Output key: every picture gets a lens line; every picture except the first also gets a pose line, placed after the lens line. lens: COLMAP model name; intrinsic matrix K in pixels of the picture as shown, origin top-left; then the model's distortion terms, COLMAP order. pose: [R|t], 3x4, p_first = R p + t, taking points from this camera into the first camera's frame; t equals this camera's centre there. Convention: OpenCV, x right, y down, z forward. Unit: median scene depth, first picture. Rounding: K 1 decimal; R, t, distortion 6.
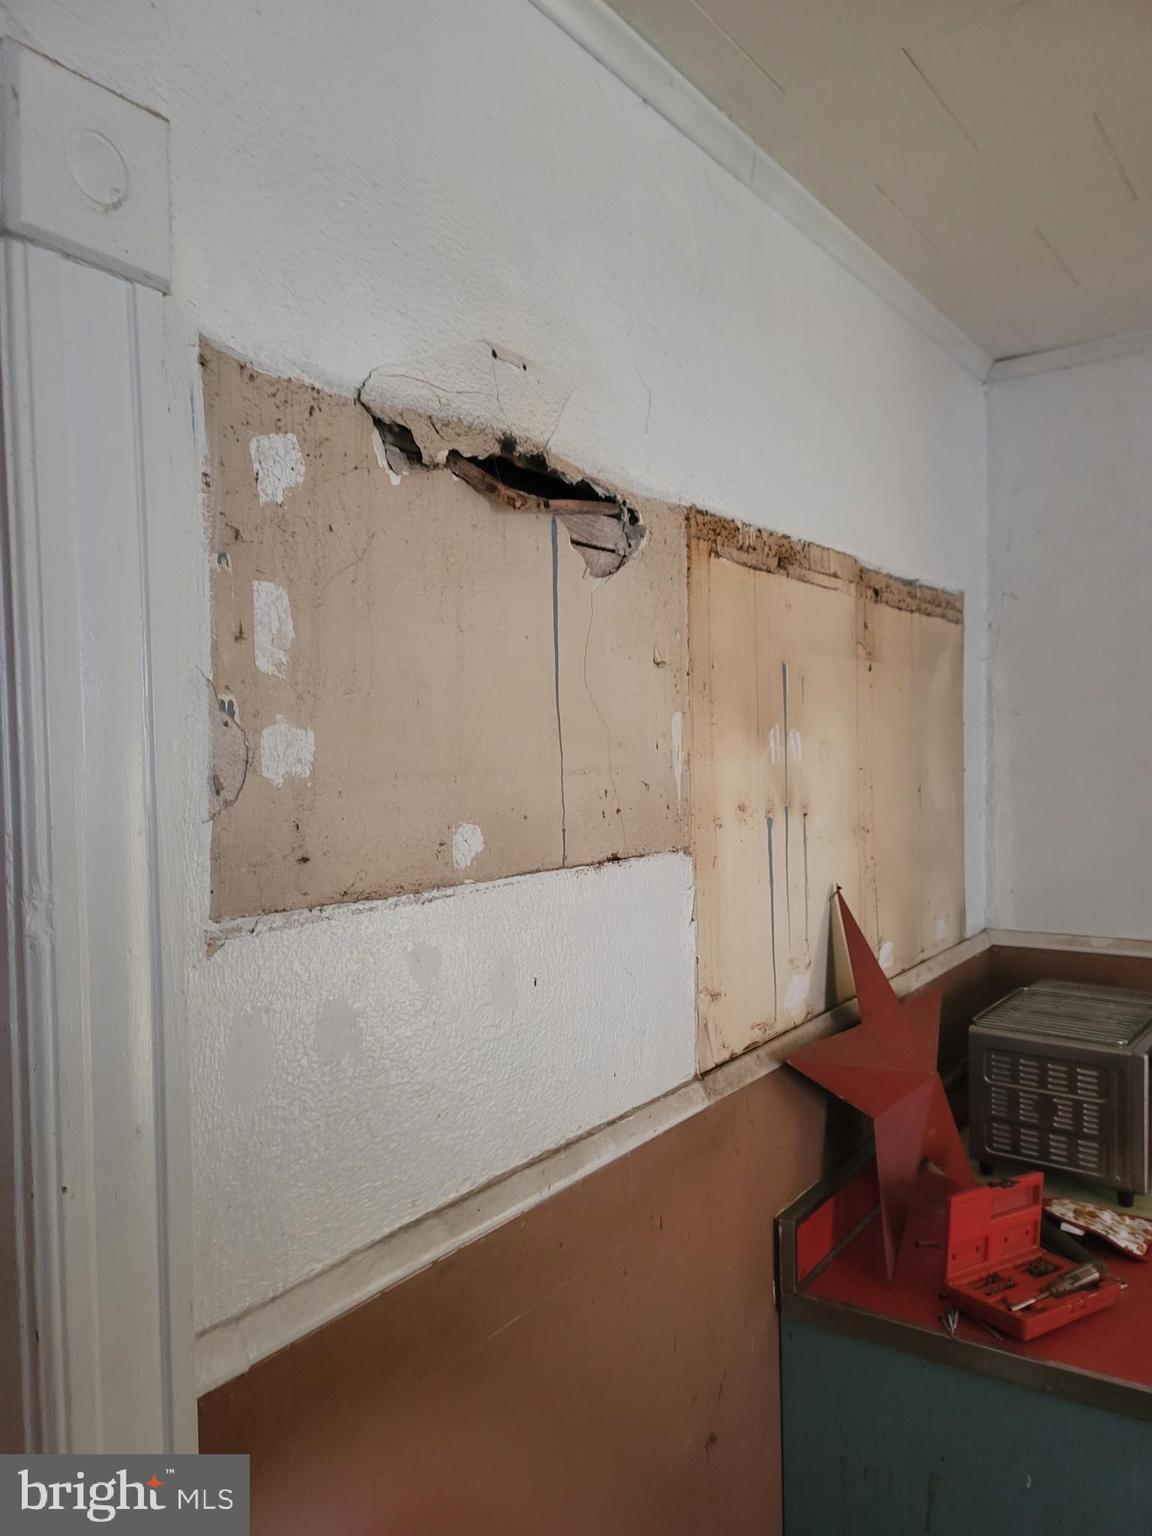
lens RADIAL K [[1123.5, 0, 576.0], [0, 1123.5, 768.0], [0, 0, 1]] dist [0.023693, -0.002286]
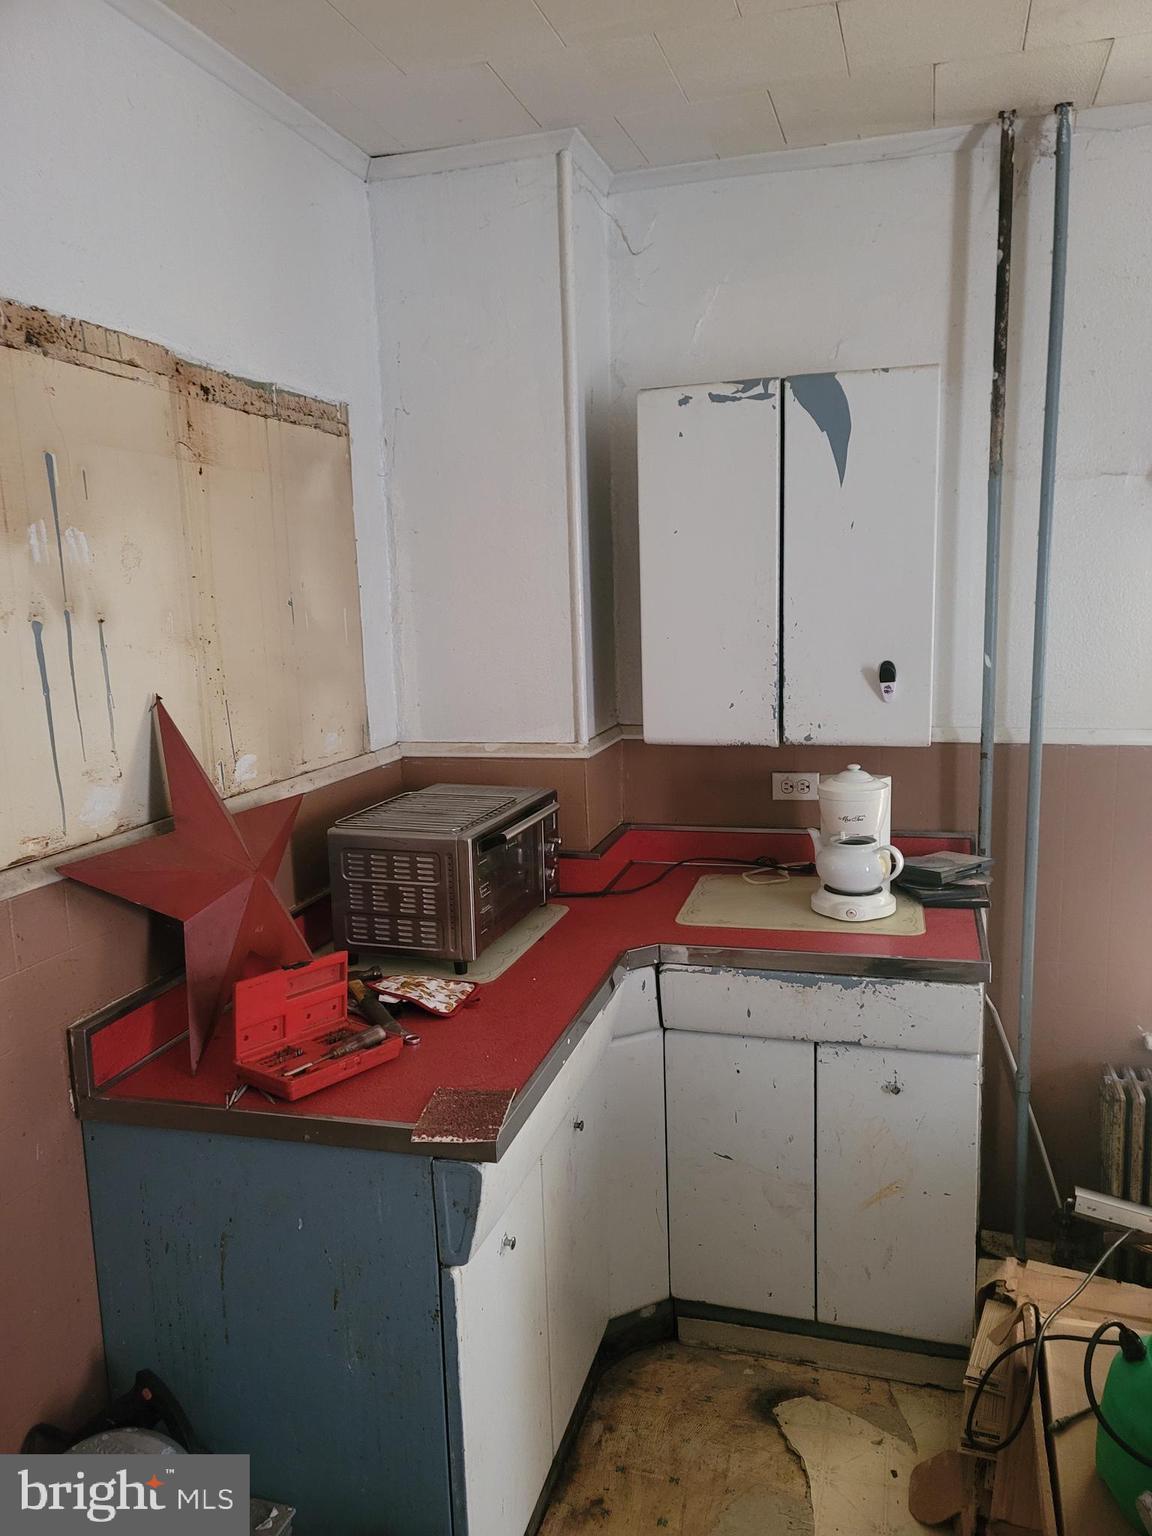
lens RADIAL K [[1112.6, 0, 576.0], [0, 1112.6, 768.0], [0, 0, 1]] dist [0.049217, -0.003346]
pose [[0.946982, -0.063759, 0.314897, 0.264989], [0.022789, 0.990973, 0.132114, 0.046190], [-0.320478, -0.117933, 0.939886, -0.036398]]
